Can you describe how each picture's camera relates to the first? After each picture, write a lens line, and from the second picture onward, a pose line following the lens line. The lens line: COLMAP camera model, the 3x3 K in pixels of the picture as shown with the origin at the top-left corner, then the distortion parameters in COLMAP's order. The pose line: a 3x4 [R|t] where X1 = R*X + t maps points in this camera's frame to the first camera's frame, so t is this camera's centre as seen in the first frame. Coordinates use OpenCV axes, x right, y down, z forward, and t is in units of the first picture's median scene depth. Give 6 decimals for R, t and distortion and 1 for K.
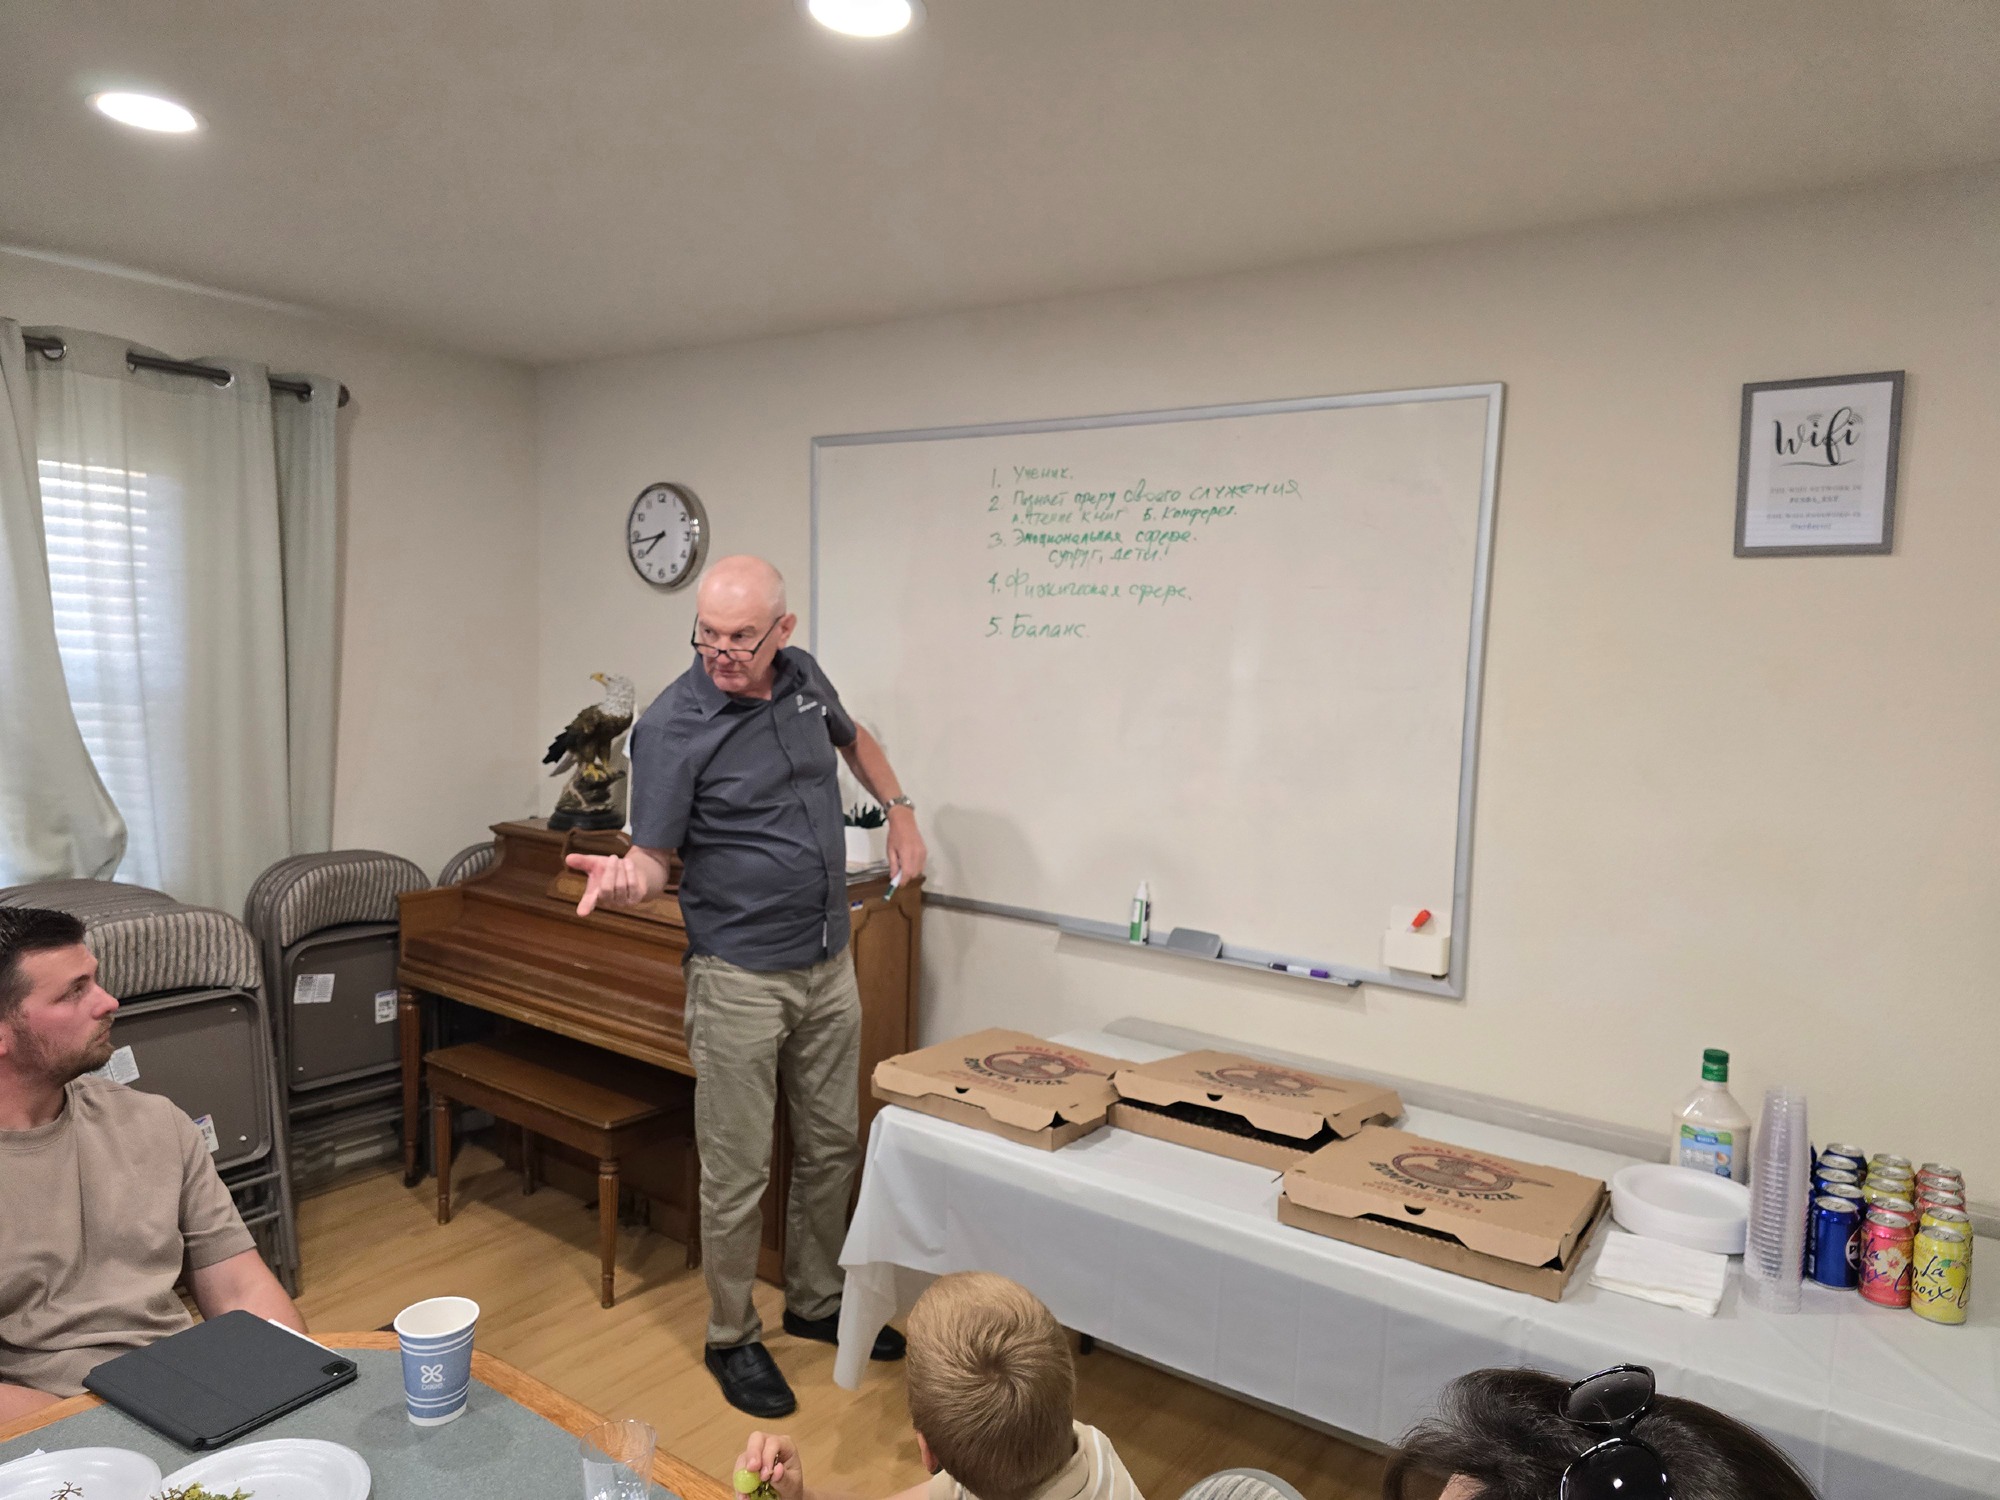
lens RADIAL K [[1333.8, 0, 996.1], [0, 1333.8, 744.1], [0, 0, 1]] dist [0.024904, -0.014500]
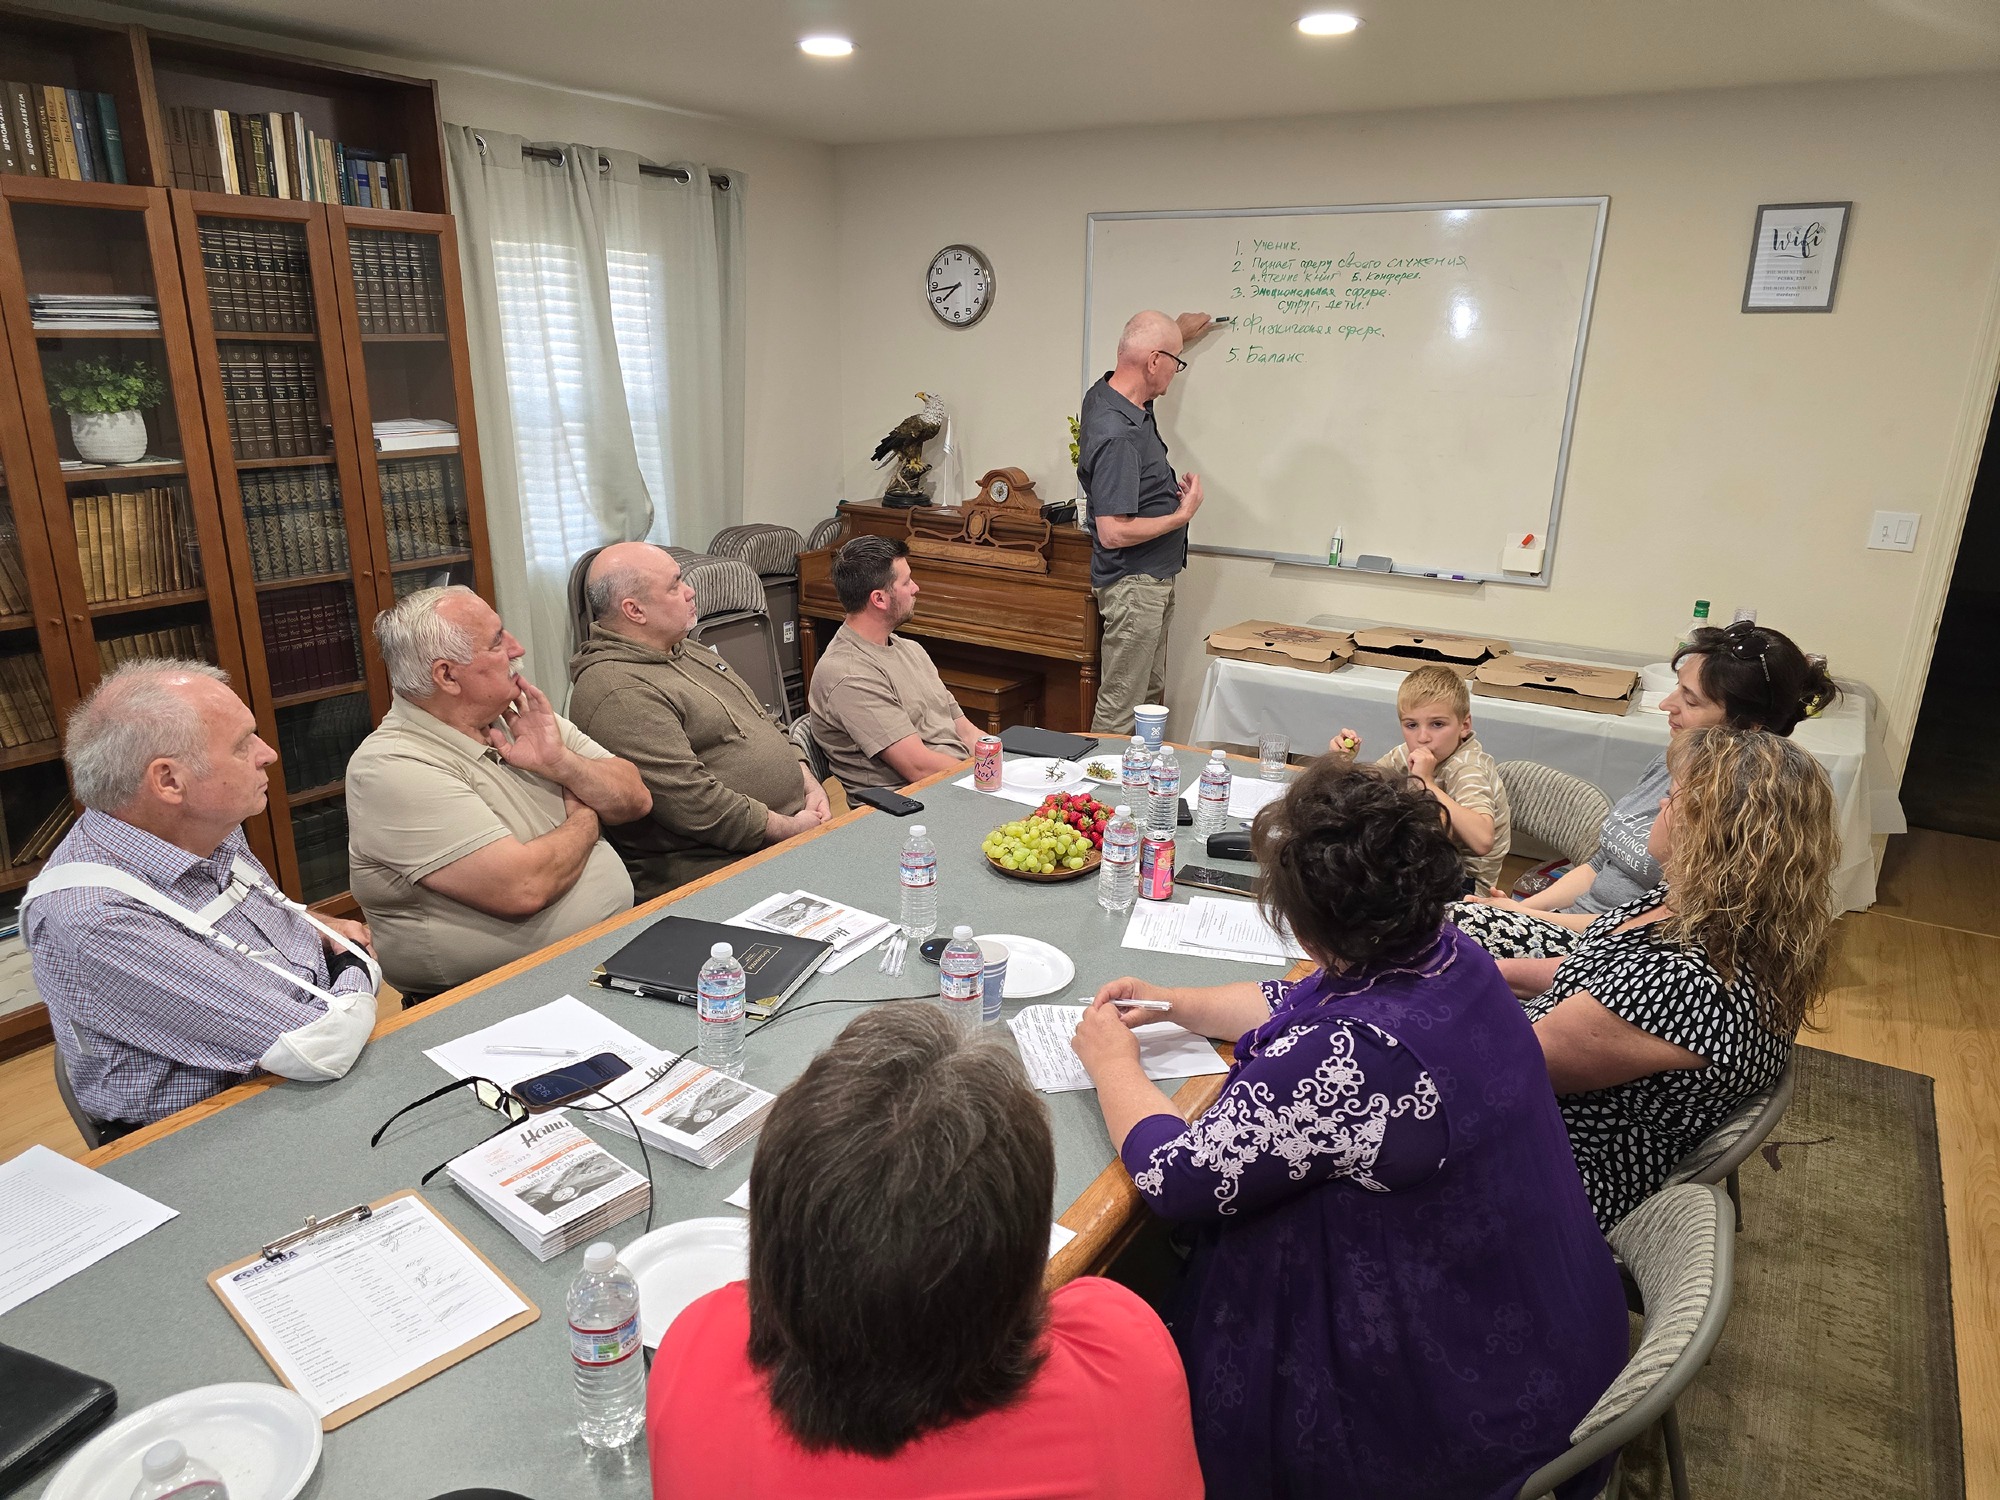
lens RADIAL K [[1333.8, 0, 994.5], [0, 1333.8, 757.7], [0, 0, 1]] dist [0.024904, -0.014500]
pose [[0.997690, -0.034714, 0.058391, -0.387081], [0.020399, 0.973000, 0.229903, -0.000978], [-0.064795, -0.228181, 0.971460, -0.543795]]
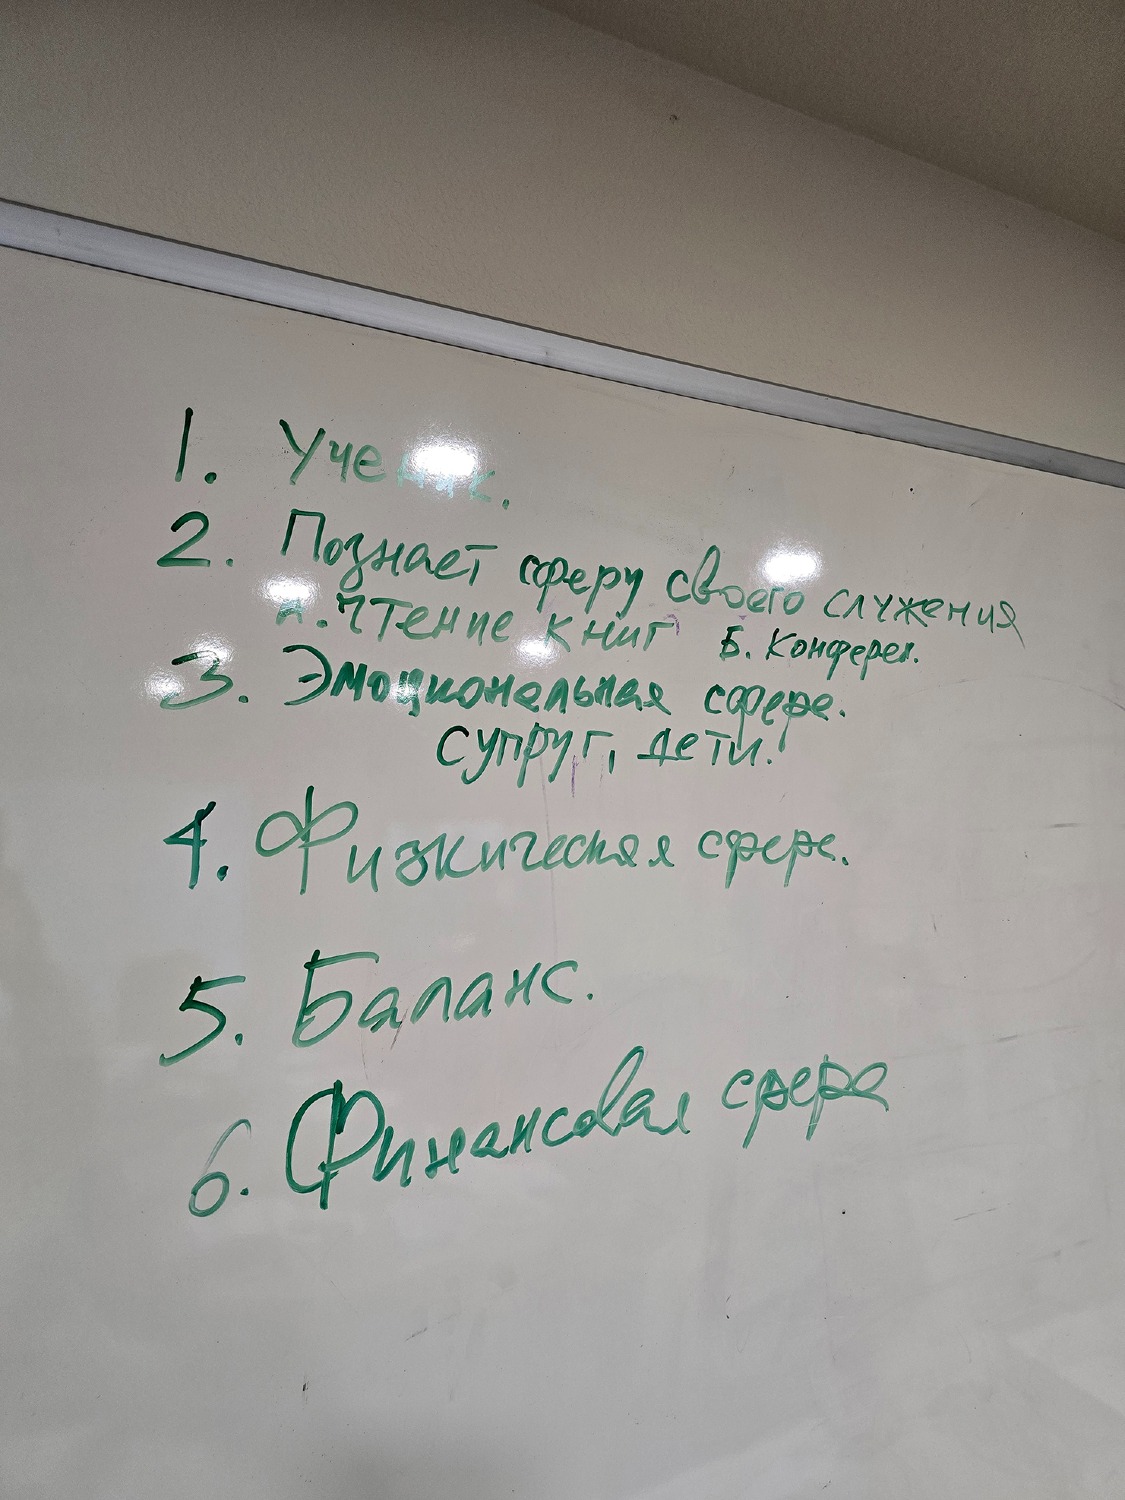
lens RADIAL K [[1000.3, 0, 564.1], [0, 1000.3, 755.3], [0, 0, 1]] dist [0.024904, -0.014500]
pose [[0.427813, 0.012548, 0.903780, -0.153891], [0.109784, 0.991779, -0.065737, -0.124254], [-0.897175, 0.127344, 0.422919, 0.904157]]
